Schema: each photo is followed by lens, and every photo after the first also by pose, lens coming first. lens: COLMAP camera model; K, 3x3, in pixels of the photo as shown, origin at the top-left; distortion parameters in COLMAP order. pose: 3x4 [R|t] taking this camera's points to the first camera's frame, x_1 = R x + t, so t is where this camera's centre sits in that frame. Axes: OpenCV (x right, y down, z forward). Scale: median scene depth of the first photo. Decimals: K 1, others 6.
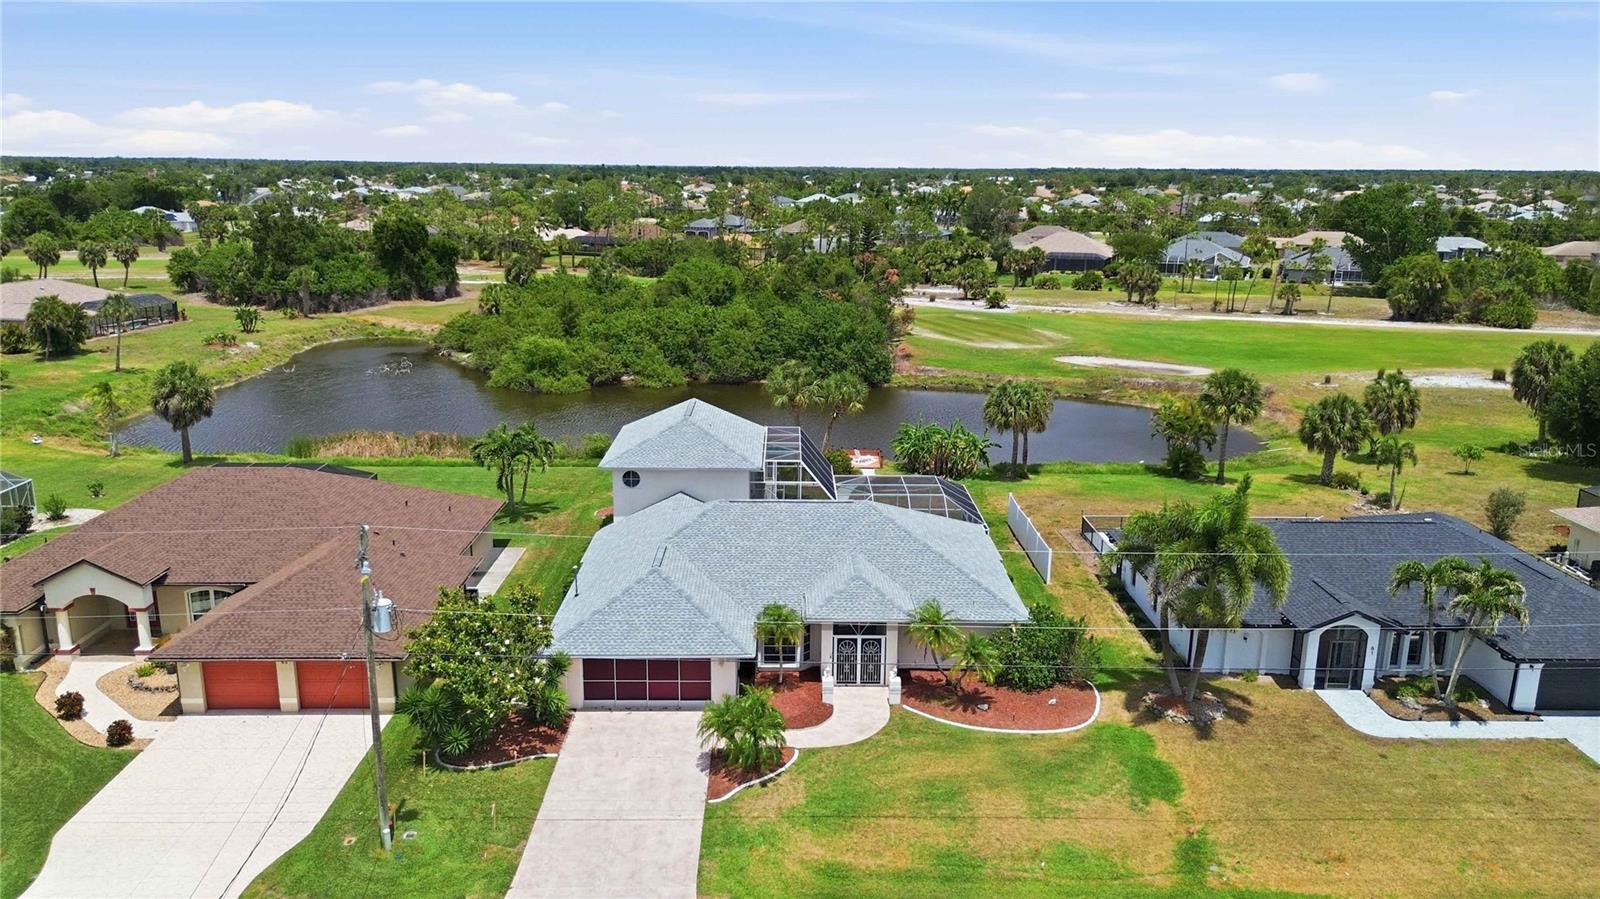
lens RADIAL K [[1142.4, 0, 803.8], [0, 1142.4, 451.7], [0, 0, 1]] dist [0.058088, -0.056029]
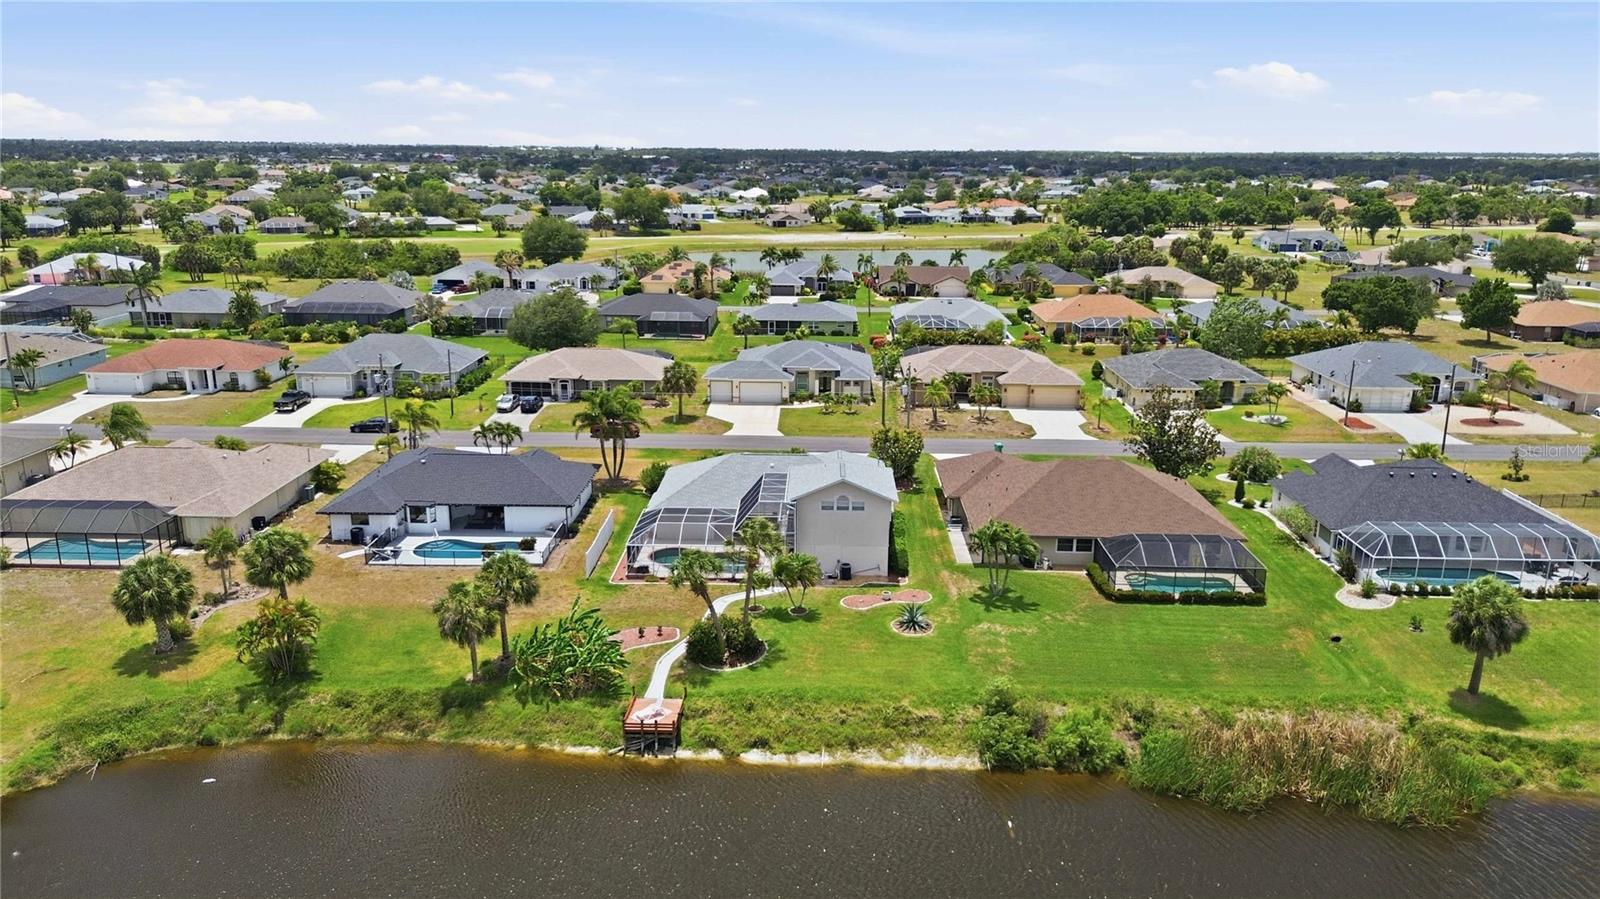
lens RADIAL K [[1142.4, 0, 797.4], [0, 1142.4, 452.4], [0, 0, 1]] dist [0.058088, -0.056029]
pose [[-0.999128, -0.027728, 0.031228, -0.046622], [-0.008884, 0.871772, 0.489831, -0.383359], [-0.040806, 0.489126, -0.871258, 1.158967]]
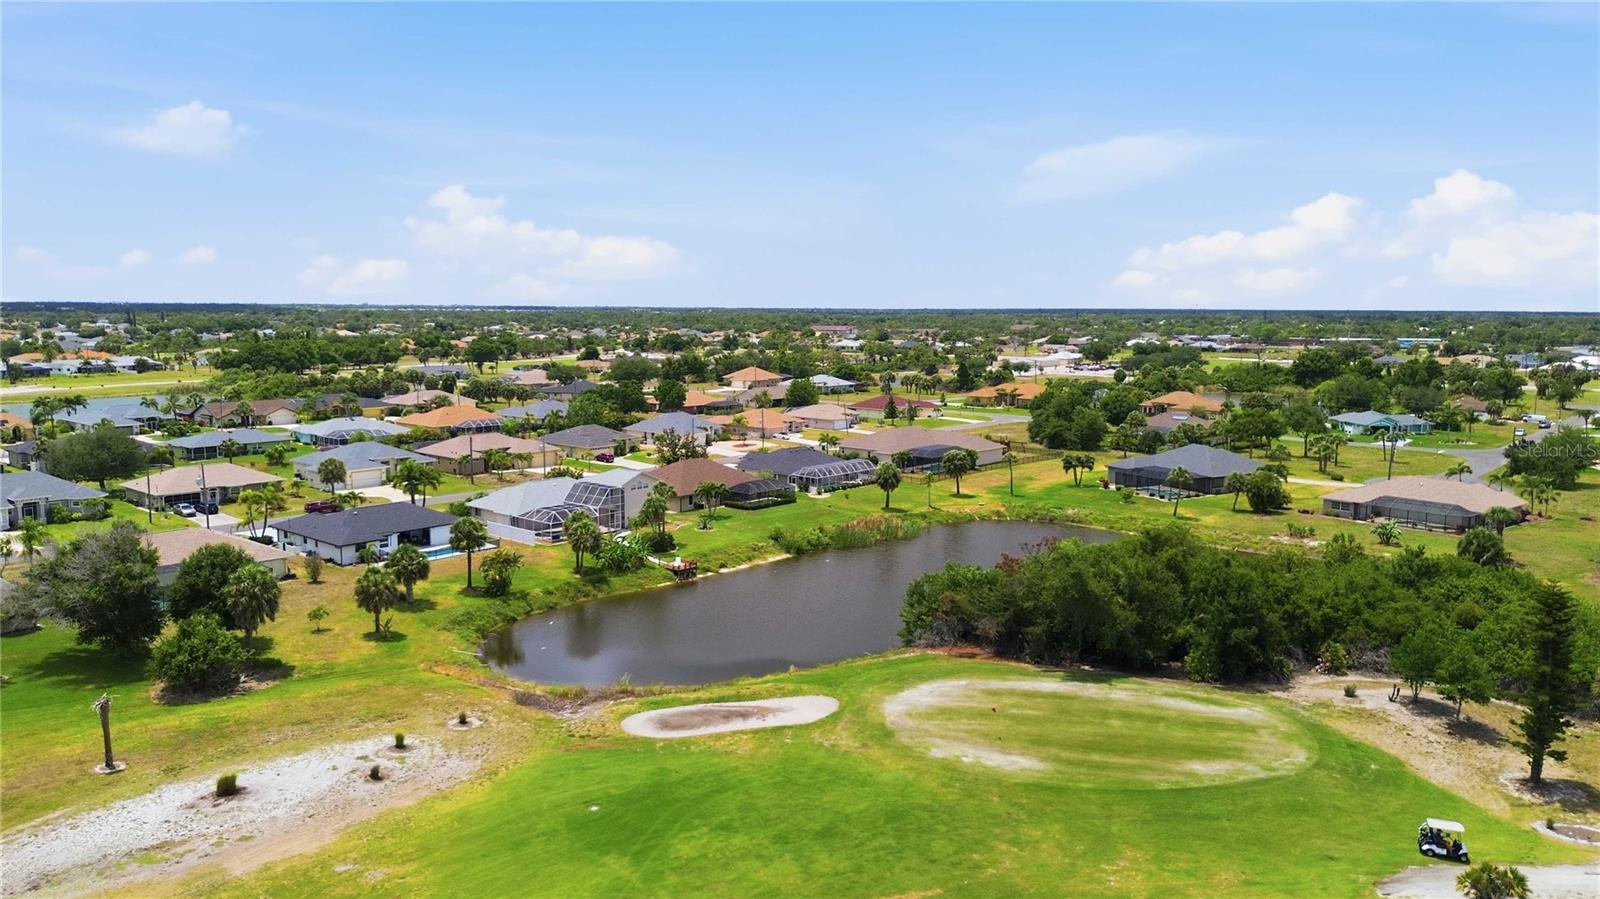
lens RADIAL K [[1142.4, 0, 793.1], [0, 1142.4, 452.5], [0, 0, 1]] dist [0.058088, -0.056029]
pose [[-0.672042, 0.079025, -0.736284, 0.833976], [-0.197419, 0.939184, 0.280995, -0.468815], [0.713712, 0.334197, -0.615571, 1.522676]]
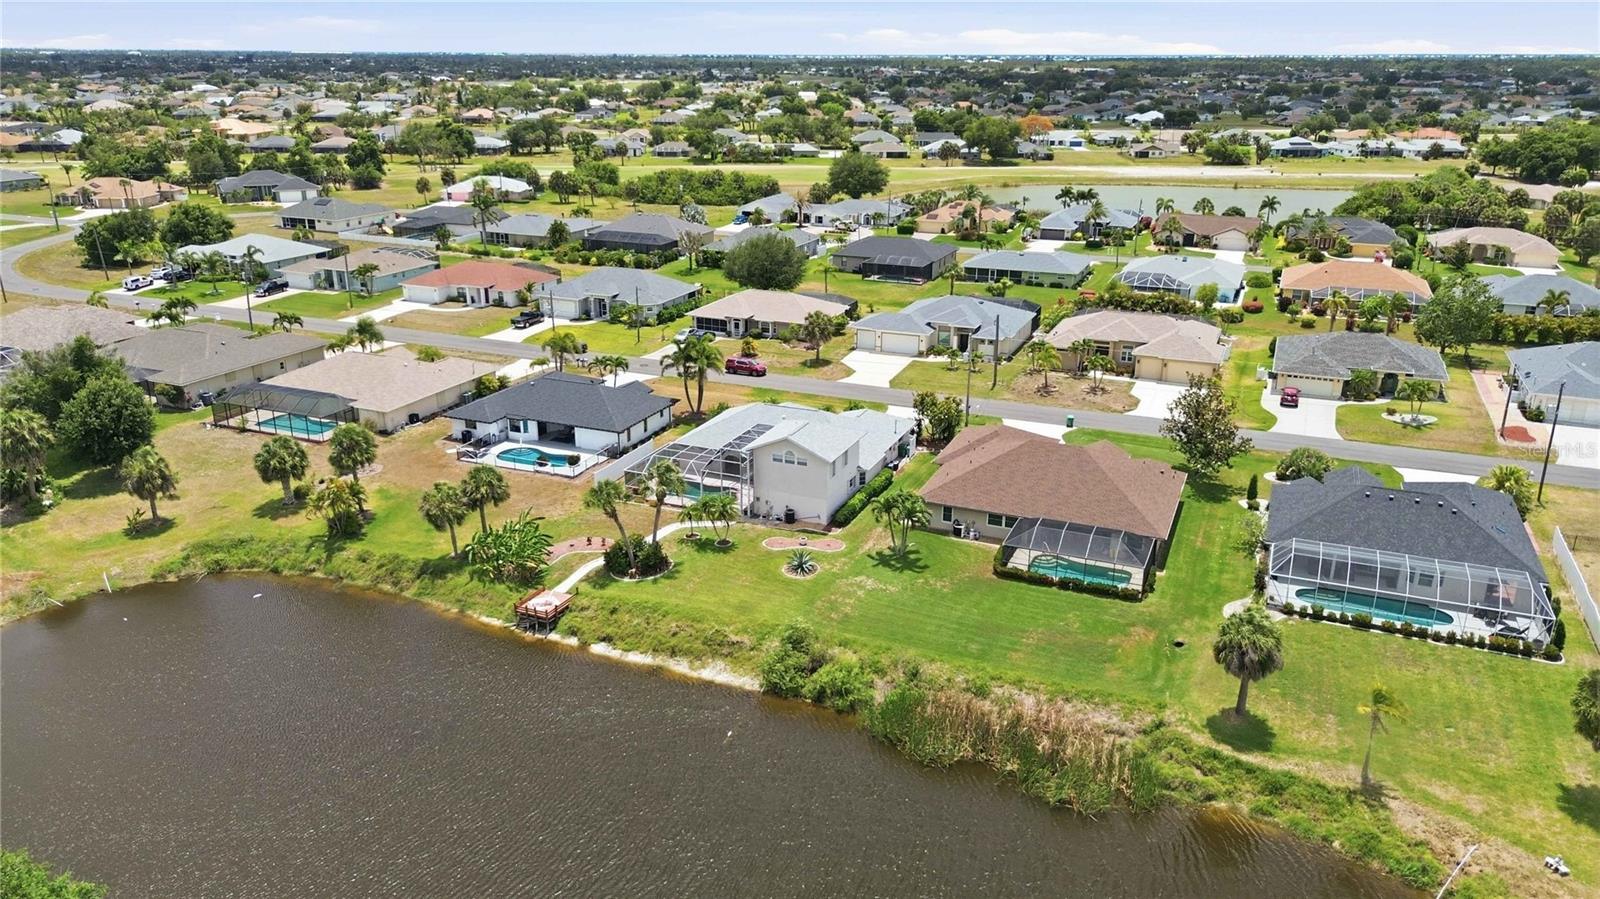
lens RADIAL K [[1142.4, 0, 792.4], [0, 1142.4, 448.4], [0, 0, 1]] dist [0.058088, -0.056029]
pose [[-0.913076, -0.145098, 0.381101, -0.366799], [0.089196, 0.840863, 0.533848, -0.450507], [-0.397914, 0.521437, -0.754830, 1.168408]]
